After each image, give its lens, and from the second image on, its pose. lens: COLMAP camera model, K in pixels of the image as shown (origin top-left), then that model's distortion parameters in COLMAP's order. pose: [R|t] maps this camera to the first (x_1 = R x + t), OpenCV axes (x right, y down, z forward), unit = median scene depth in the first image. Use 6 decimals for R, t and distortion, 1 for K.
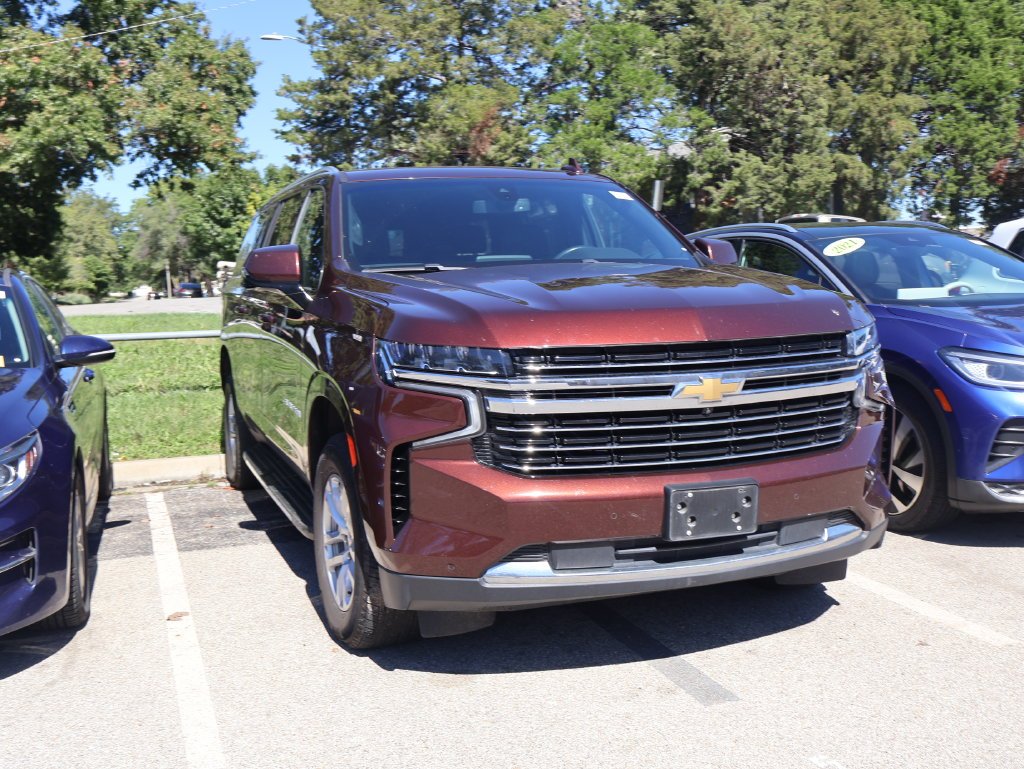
lens RADIAL K [[1127.5, 0, 508.8], [0, 1127.5, 381.6], [0, 0, 1]] dist [-0.000239, 0.005121]
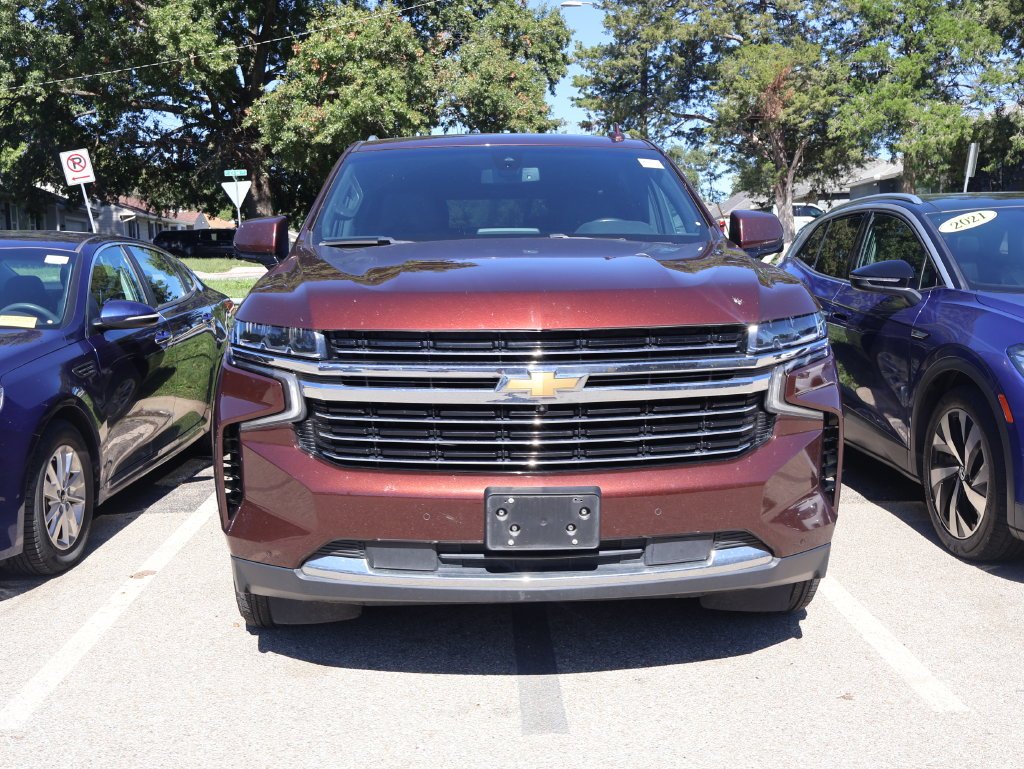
lens RADIAL K [[1127.9, 0, 509.6], [0, 1127.9, 384.4], [0, 0, 1]] dist [0.004847, -0.009332]
pose [[0.953898, 0.051584, -0.295664, 0.056580], [-0.042242, 0.998388, 0.037903, -0.003500], [0.297142, -0.023666, 0.954540, 0.019323]]
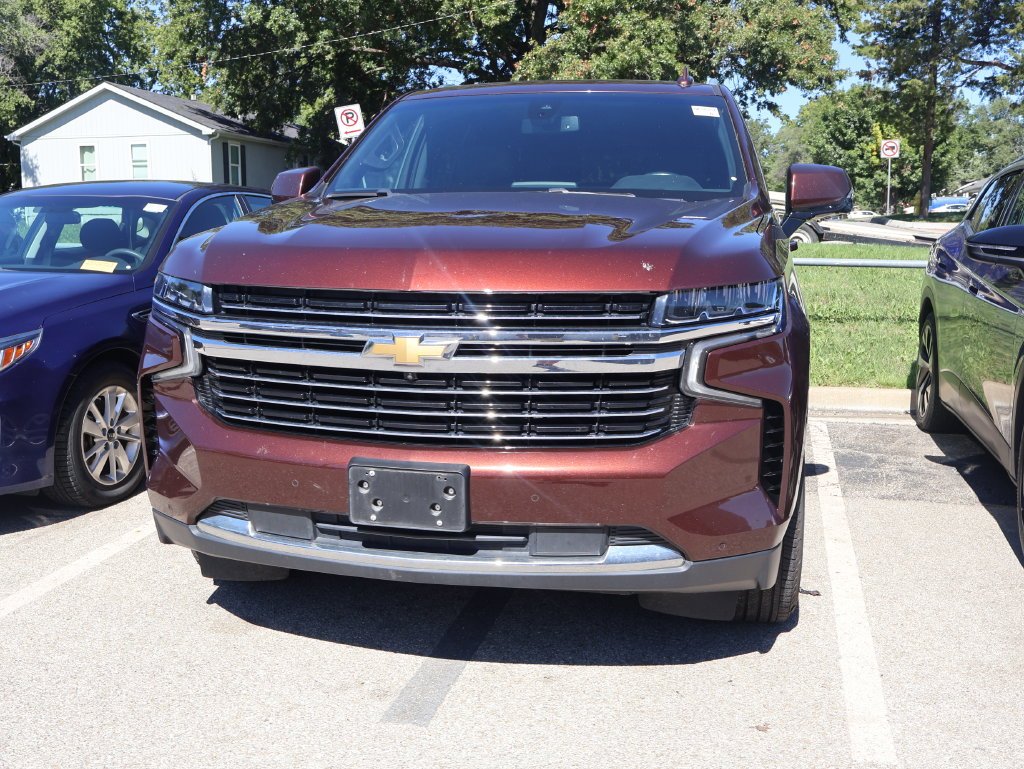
lens RADIAL K [[1127.9, 0, 509.6], [0, 1127.9, 384.4], [0, 0, 1]] dist [0.004847, -0.009332]
pose [[0.840939, 0.115277, -0.528709, 0.091875], [-0.078188, 0.992677, 0.092078, -0.006783], [0.535452, -0.036093, 0.843794, 0.046918]]
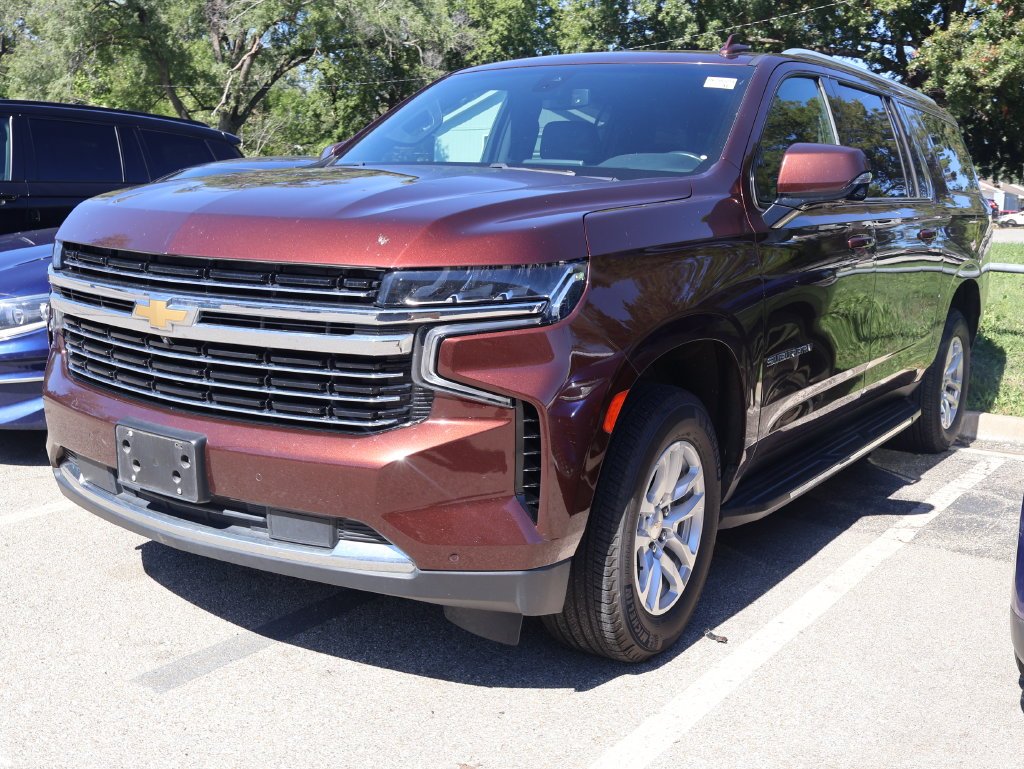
lens RADIAL K [[1127.1, 0, 505.1], [0, 1127.1, 385.6], [0, 0, 1]] dist [0.007845, -0.016431]
pose [[0.578262, 0.185779, -0.794417, 0.132769], [-0.128104, 0.982326, 0.136475, -0.011561], [0.805731, 0.022850, 0.591841, 0.097595]]
